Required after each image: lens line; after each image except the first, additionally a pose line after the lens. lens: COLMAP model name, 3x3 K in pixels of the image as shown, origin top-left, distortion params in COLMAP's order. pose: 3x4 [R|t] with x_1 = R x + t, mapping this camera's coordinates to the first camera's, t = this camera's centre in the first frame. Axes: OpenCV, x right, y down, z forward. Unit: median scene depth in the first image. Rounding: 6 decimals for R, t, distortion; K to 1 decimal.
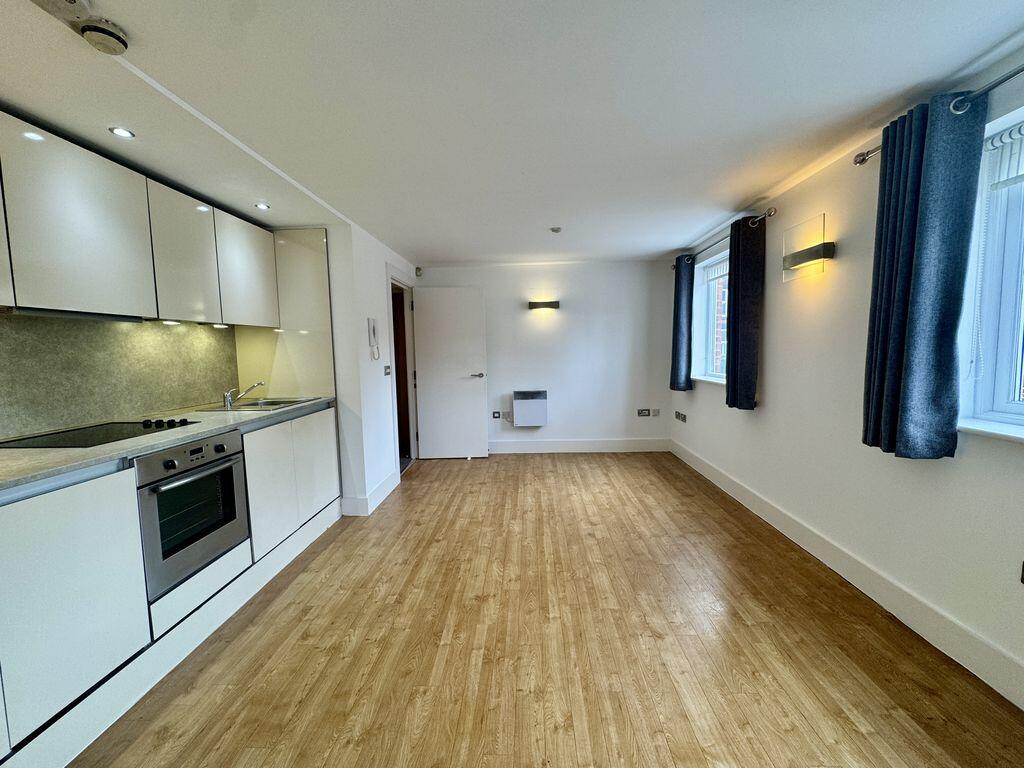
lens RADIAL K [[409.2, 0, 512.0], [0, 409.2, 384.0], [0, 0, 1]] dist [0.000148, 0.000001]
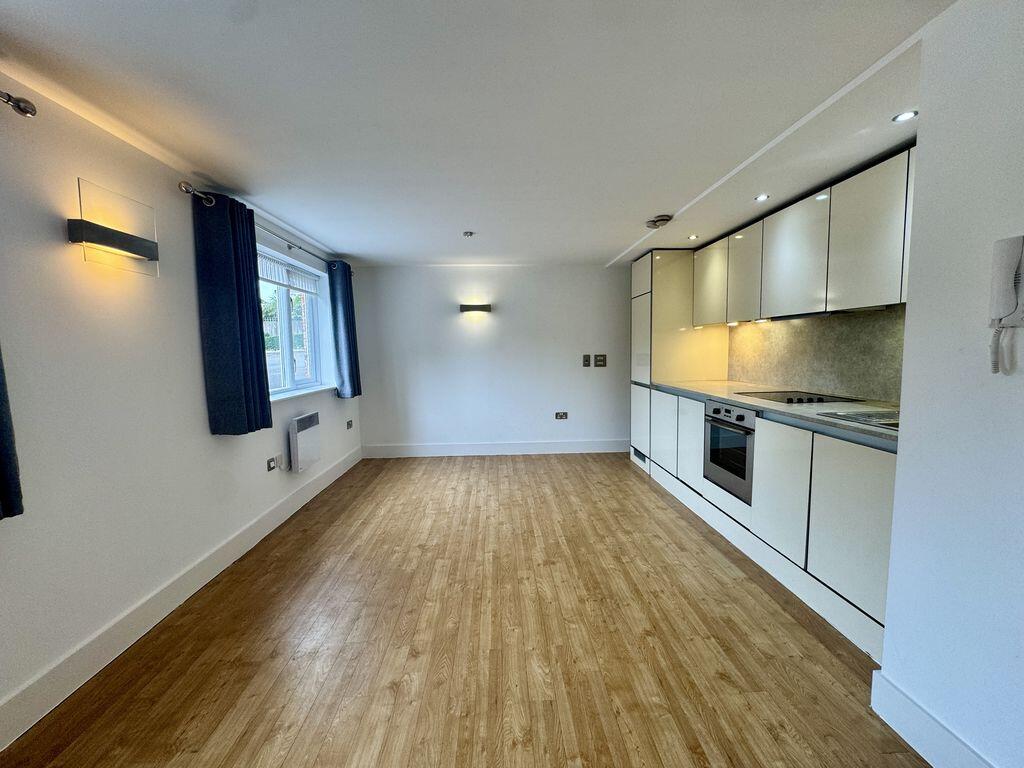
lens RADIAL K [[409.2, 0, 512.0], [0, 409.2, 384.0], [0, 0, 1]] dist [0.000148, 0.000001]
pose [[-0.996030, 0.046292, -0.076033, 0.095507], [0.032191, 0.983651, 0.177184, -0.186643], [0.082993, 0.174033, -0.981236, 2.022043]]
